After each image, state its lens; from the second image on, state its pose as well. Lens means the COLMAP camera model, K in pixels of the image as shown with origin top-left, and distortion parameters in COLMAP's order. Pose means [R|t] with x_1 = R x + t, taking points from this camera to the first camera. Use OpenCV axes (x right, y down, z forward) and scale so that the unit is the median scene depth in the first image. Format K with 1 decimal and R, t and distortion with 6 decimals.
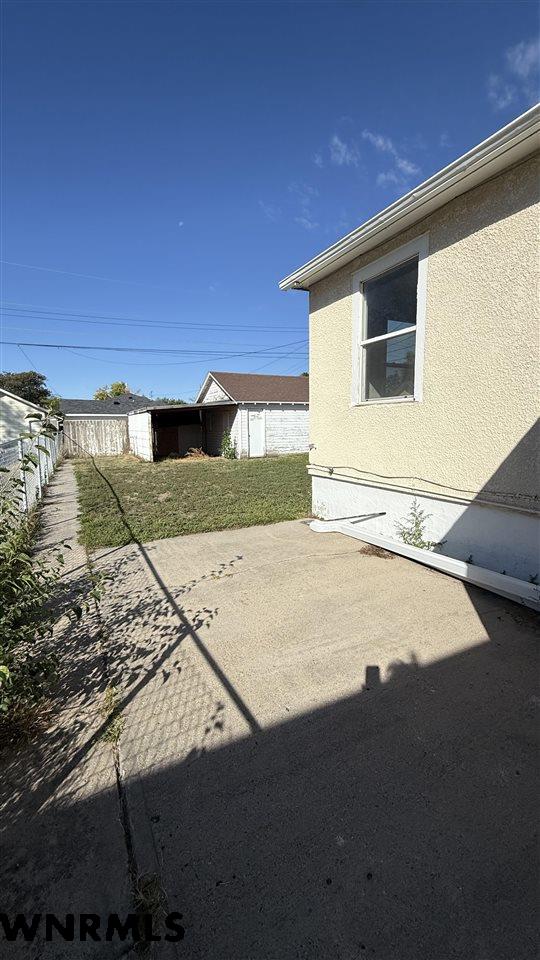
lens RADIAL K [[384.7, 0, 275.6], [0, 384.7, 475.0], [0, 0, 1]] dist [0.002606, 0.000479]
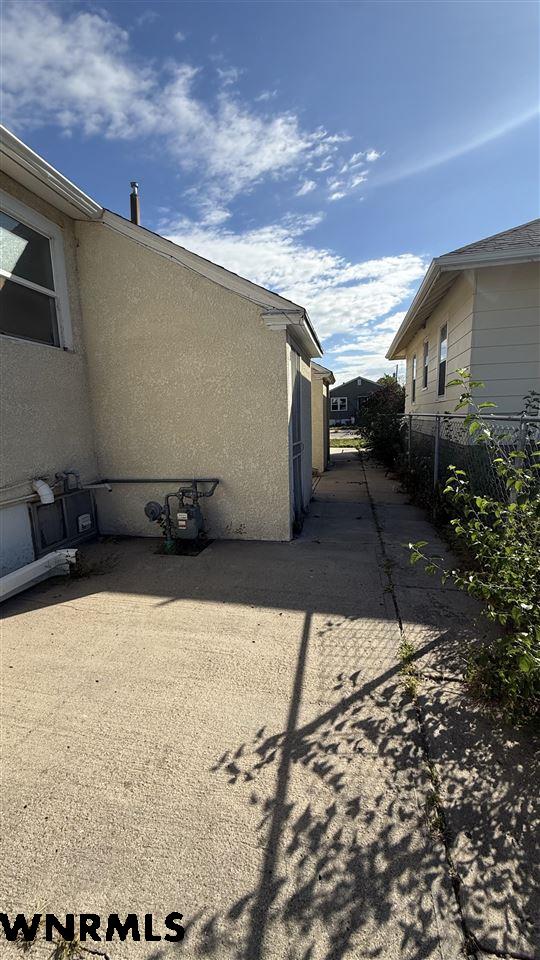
lens RADIAL K [[384.7, 0, 274.3], [0, 384.7, 485.7], [0, 0, 1]] dist [0.002606, 0.000479]
pose [[-0.776486, -0.079893, 0.625050, -0.589875], [0.112694, 0.958331, 0.262490, -0.147001], [-0.619976, 0.274259, -0.735127, 1.452050]]
